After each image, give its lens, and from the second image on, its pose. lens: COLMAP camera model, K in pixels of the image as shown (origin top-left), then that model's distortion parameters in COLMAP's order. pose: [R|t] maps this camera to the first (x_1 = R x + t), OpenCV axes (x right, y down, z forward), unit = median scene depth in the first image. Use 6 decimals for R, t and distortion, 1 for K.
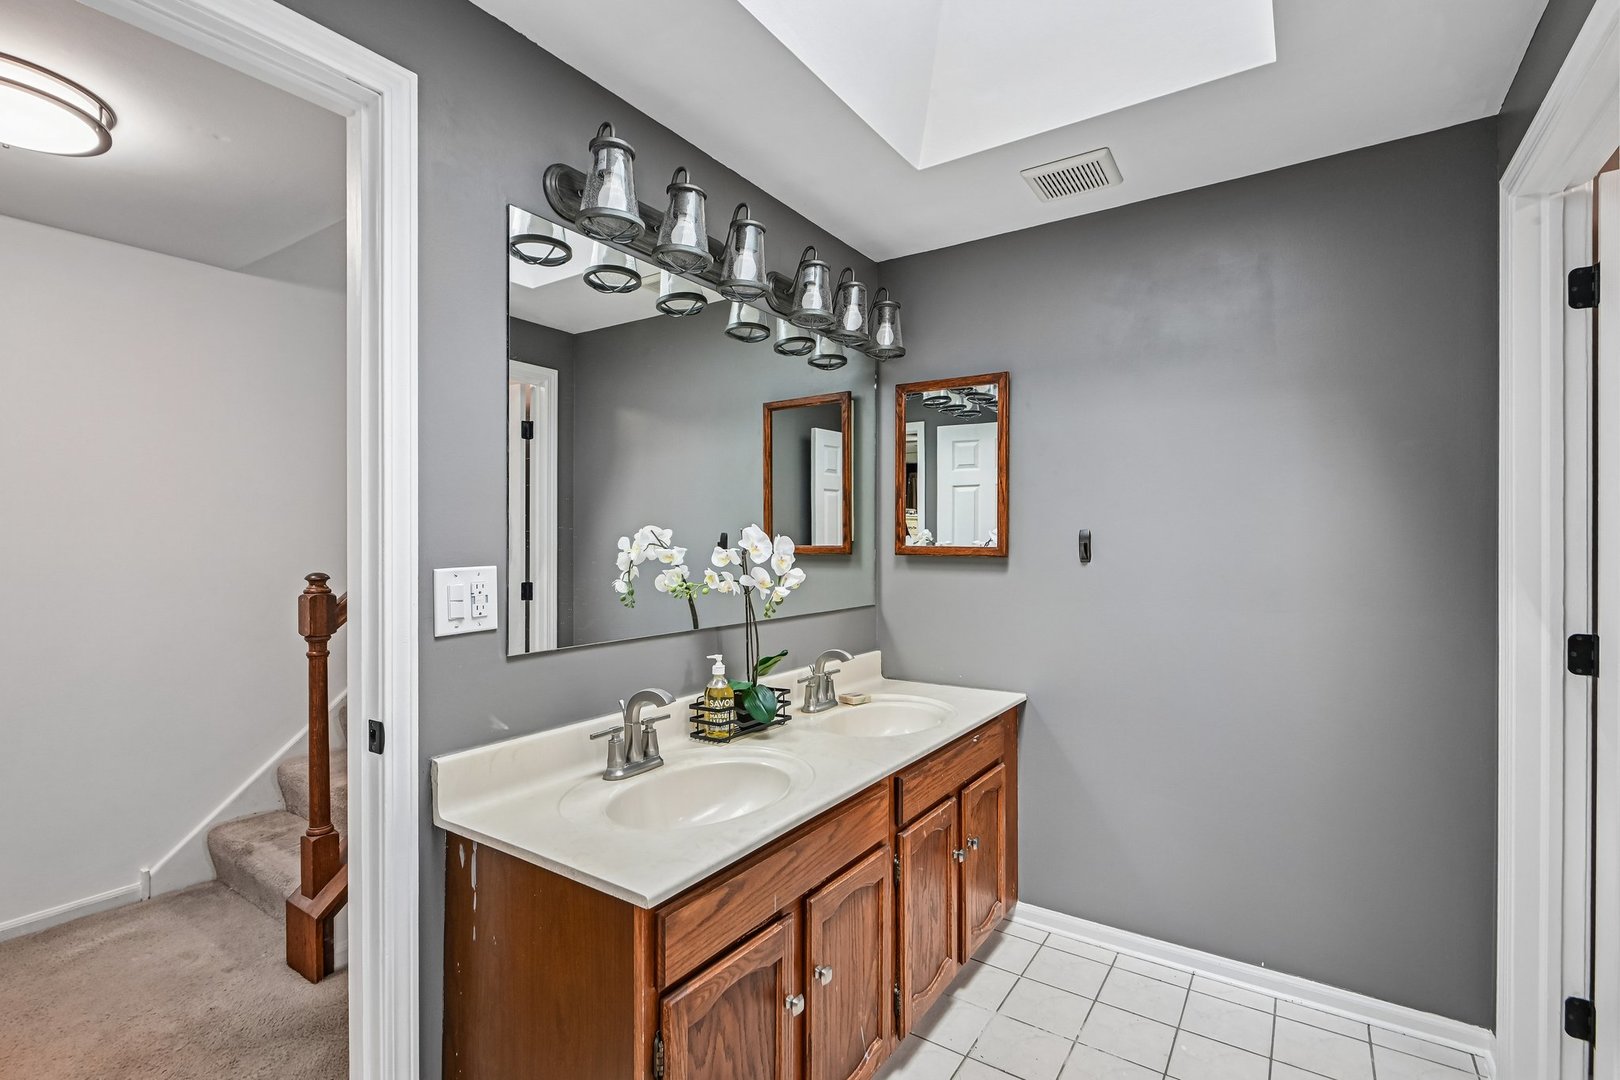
lens RADIAL K [[740.0, 0, 813.5], [0, 740.0, 543.2], [0, 0, 1]] dist [-0.004468, -0.002272]
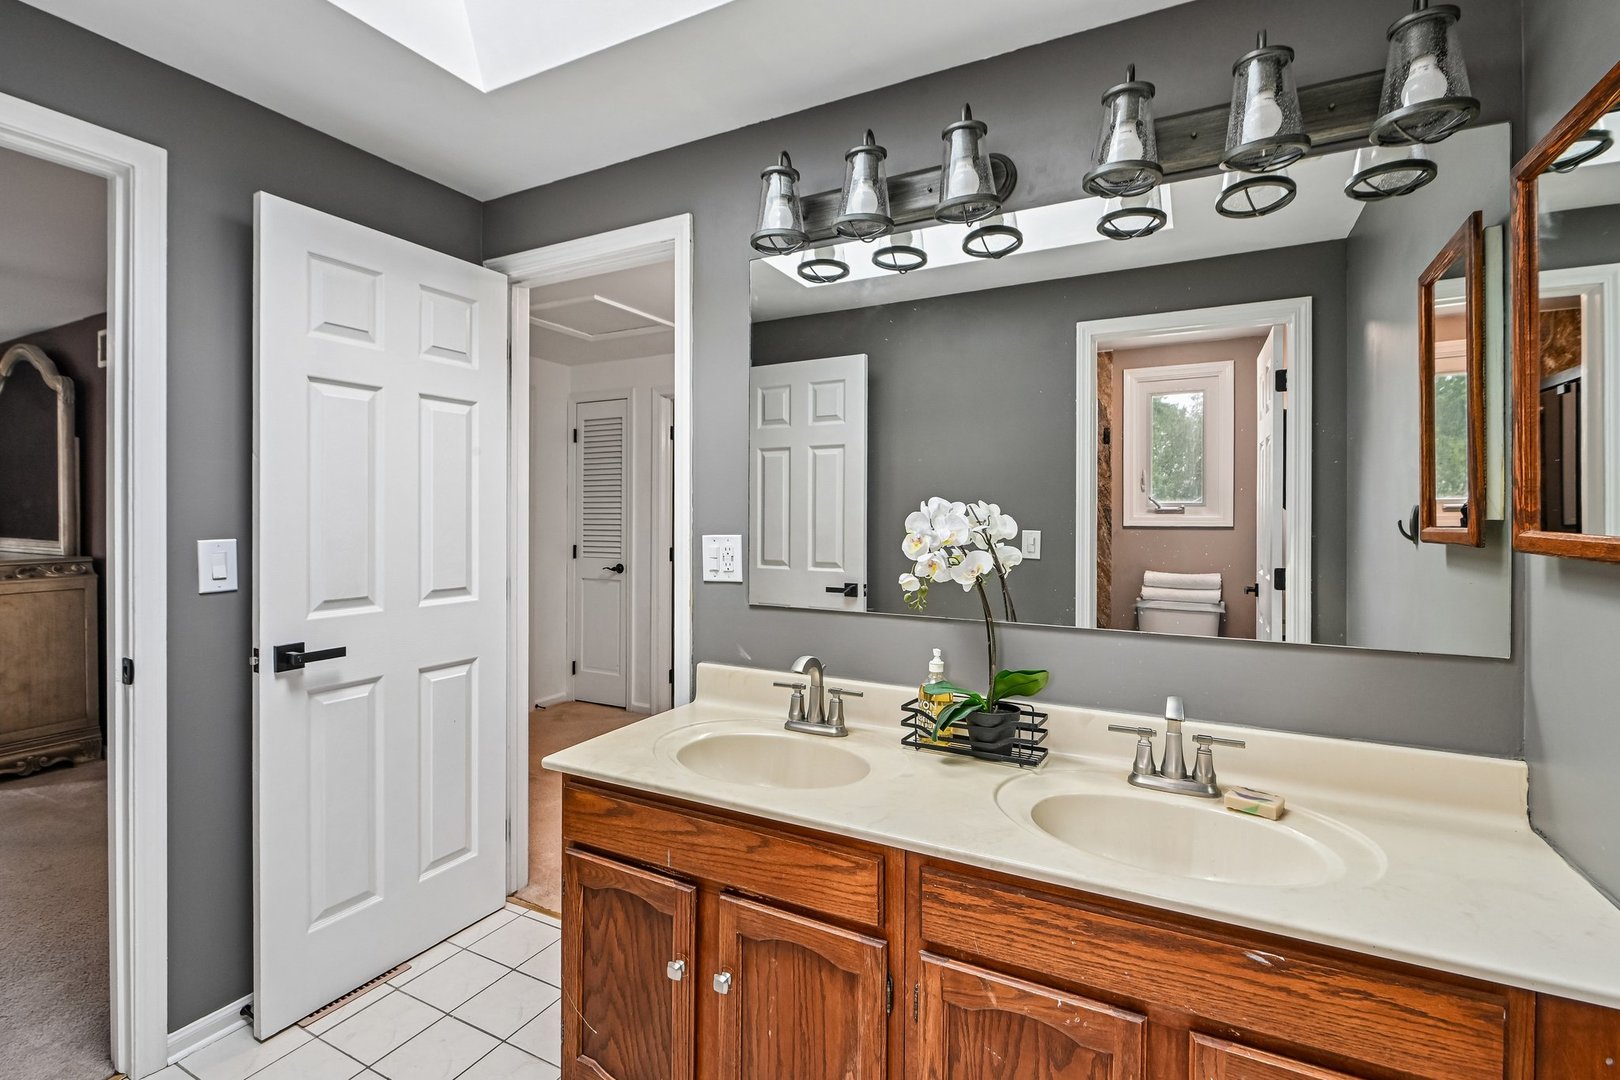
lens RADIAL K [[740.0, 0, 803.6], [0, 740.0, 515.4], [0, 0, 1]] dist [-0.004468, -0.002272]
pose [[0.105365, 0.002376, -0.994431, 0.929269], [-0.006265, 0.999979, 0.001725, -0.008560], [0.994414, 0.006048, 0.105378, 0.976658]]
